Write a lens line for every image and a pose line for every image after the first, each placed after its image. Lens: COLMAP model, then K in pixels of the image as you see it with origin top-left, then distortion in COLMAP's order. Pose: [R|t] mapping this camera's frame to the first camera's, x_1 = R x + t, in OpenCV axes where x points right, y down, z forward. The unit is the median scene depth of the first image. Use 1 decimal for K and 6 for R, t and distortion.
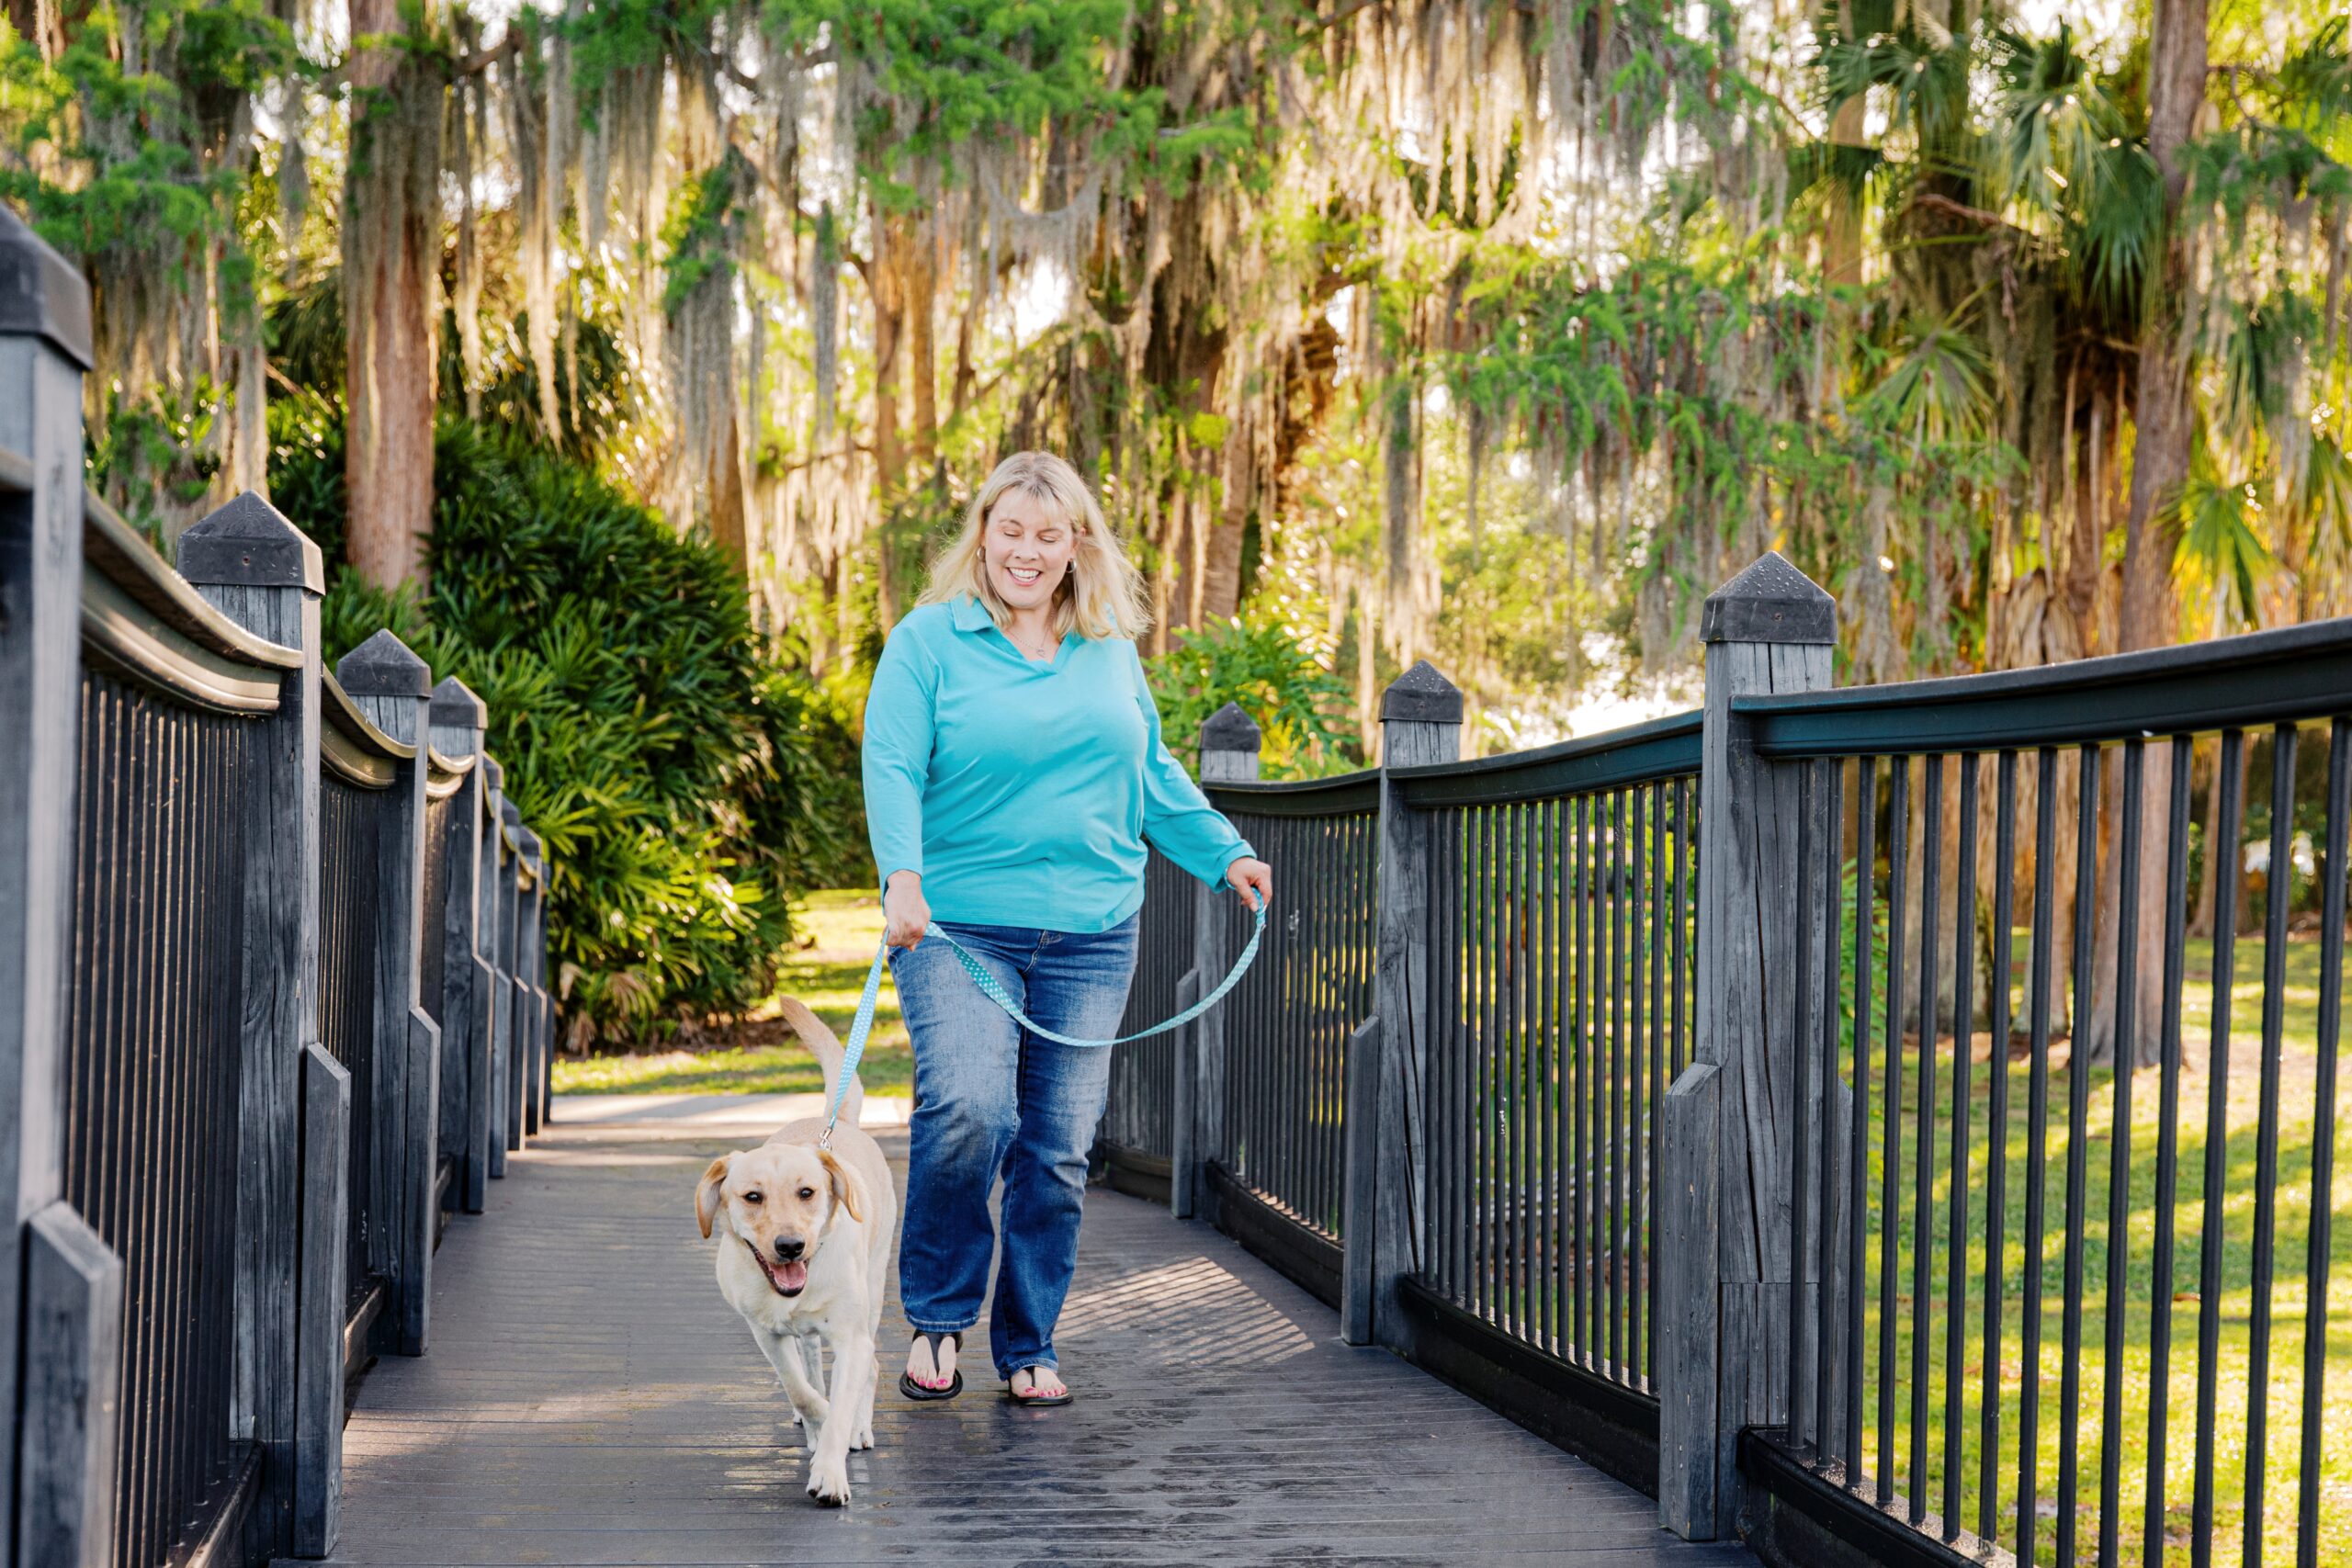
lens RADIAL K [[4298.6, 0, 1176.0], [0, 4298.6, 784.0], [0, 0, 1]] dist [0.135302, 0.305222]
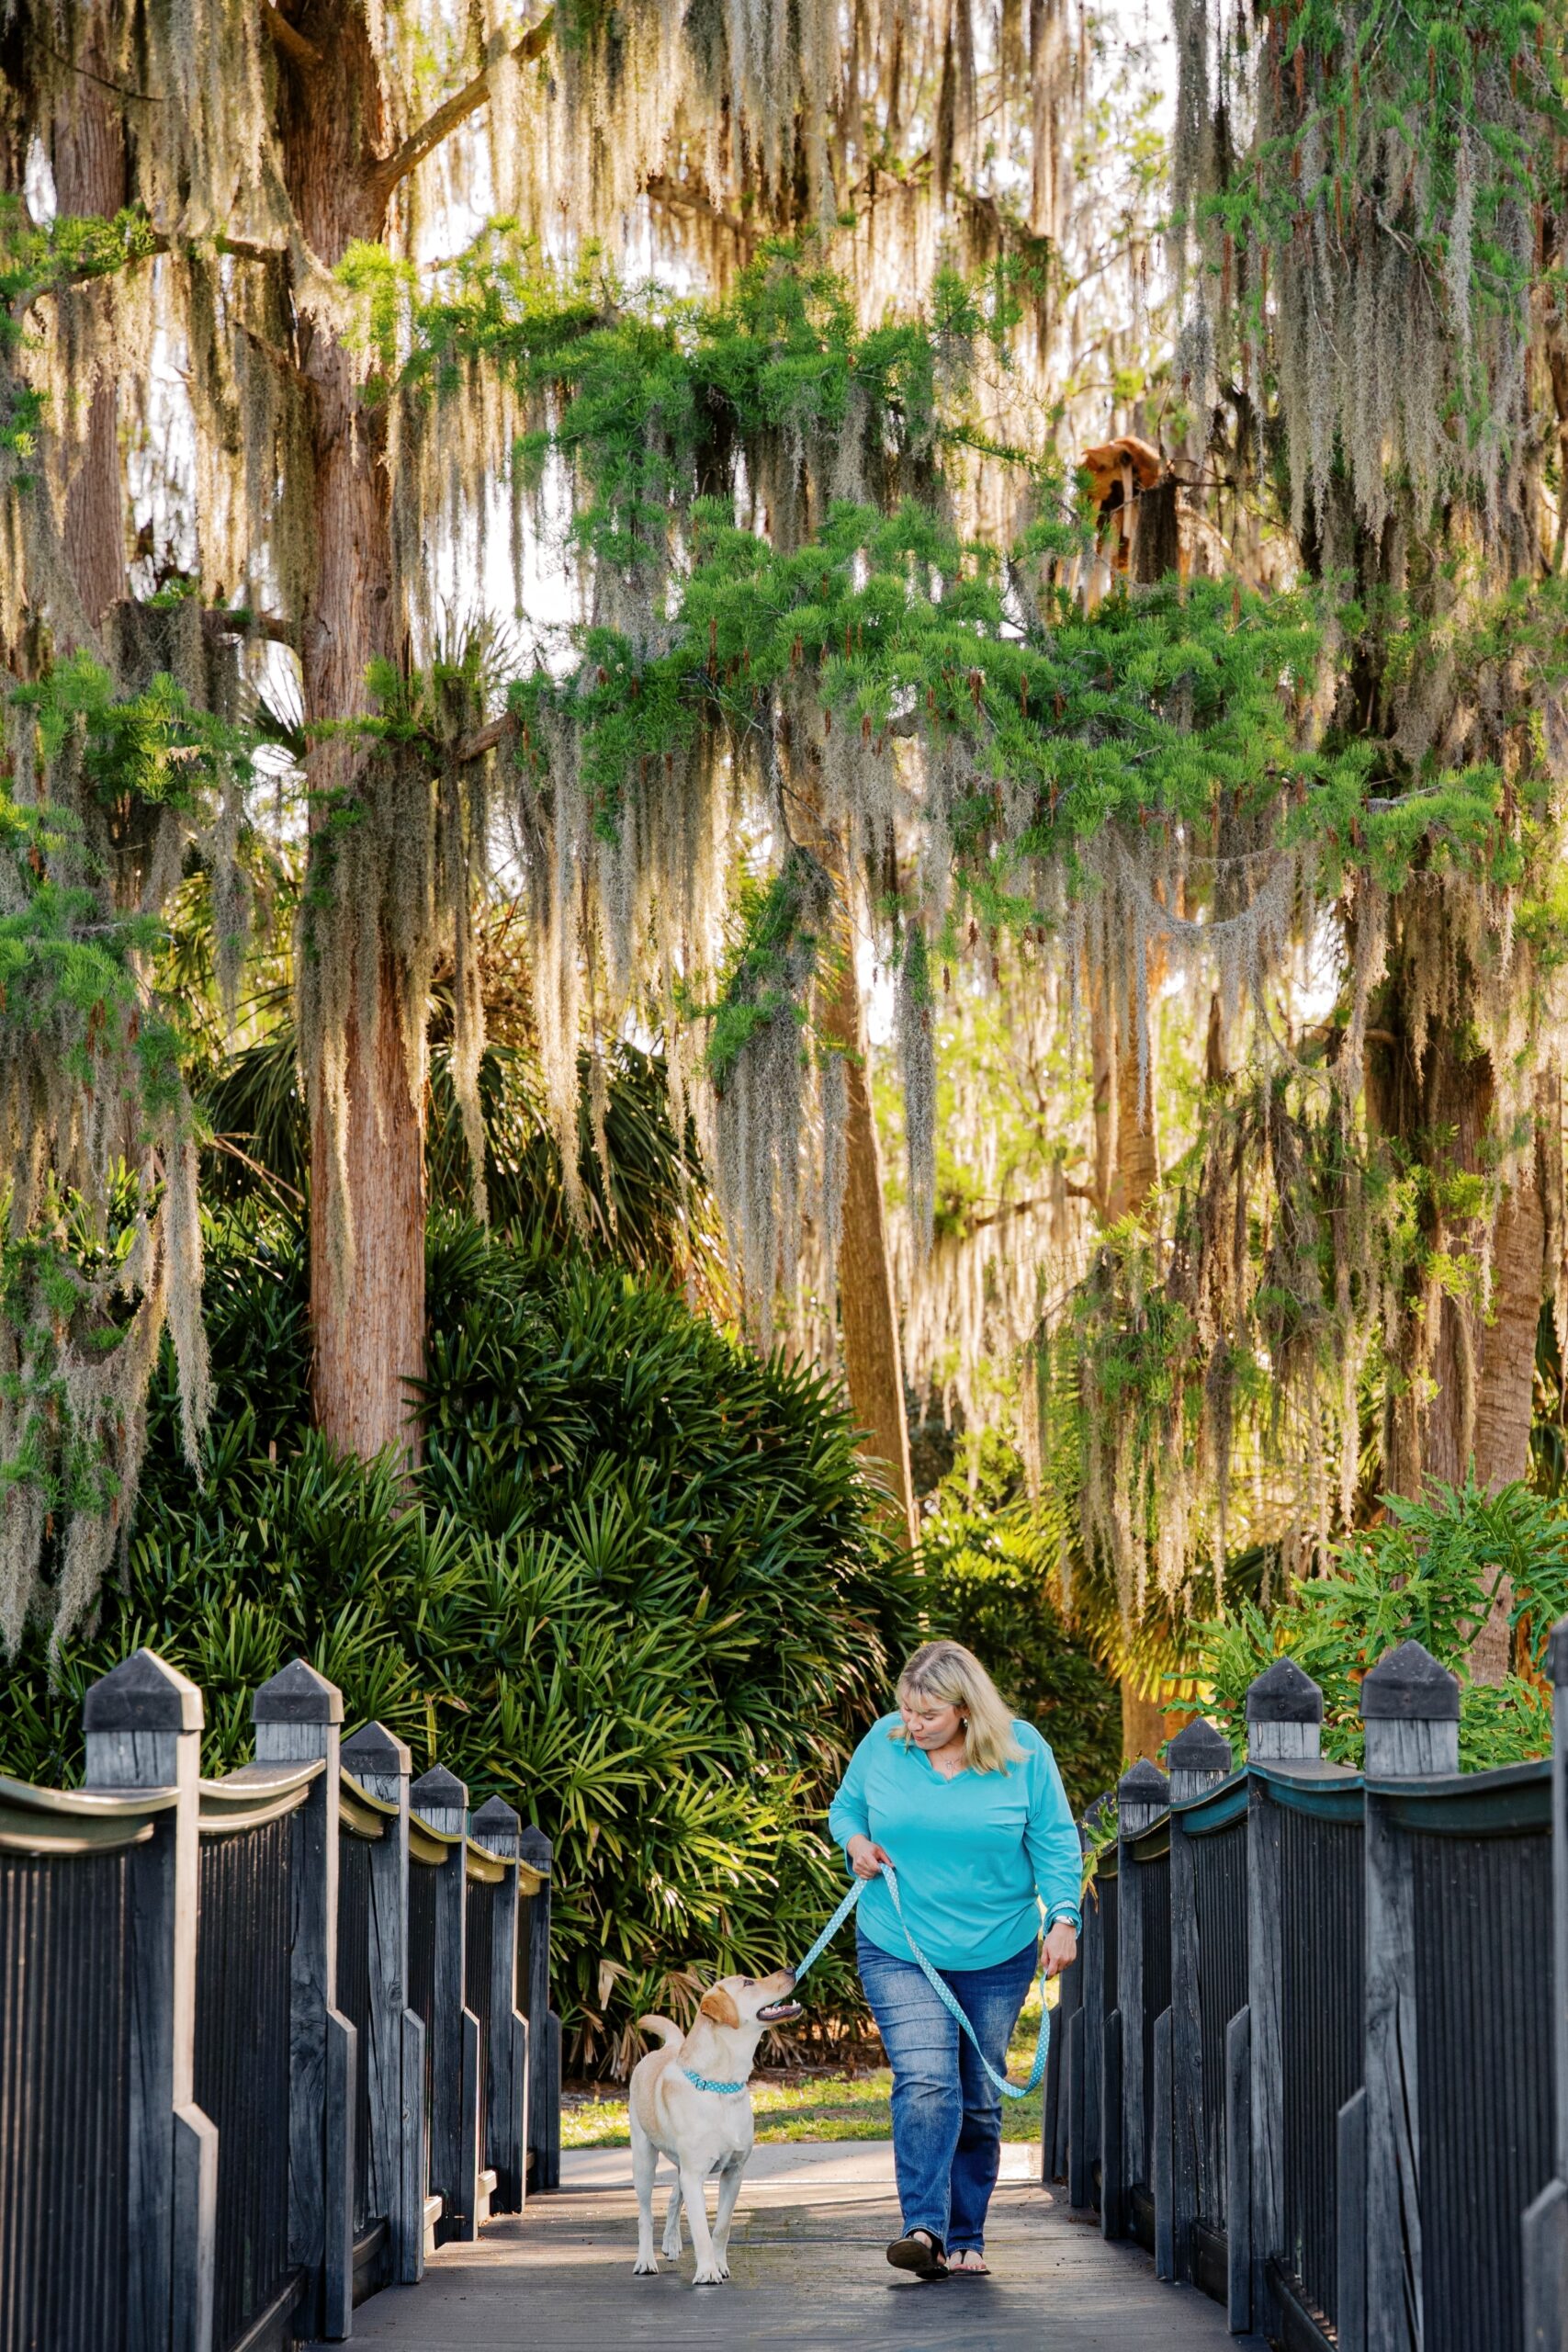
lens RADIAL K [[6618.2, 0, 784.0], [0, 6618.2, 1176.0], [0, 0, 1]] dist [0.188270, 0.705825]
pose [[0.987785, -0.038228, -0.151062, 0.063774], [0.029058, 0.997625, -0.062453, -0.019871], [0.153091, 0.057301, 0.986549, -0.120521]]
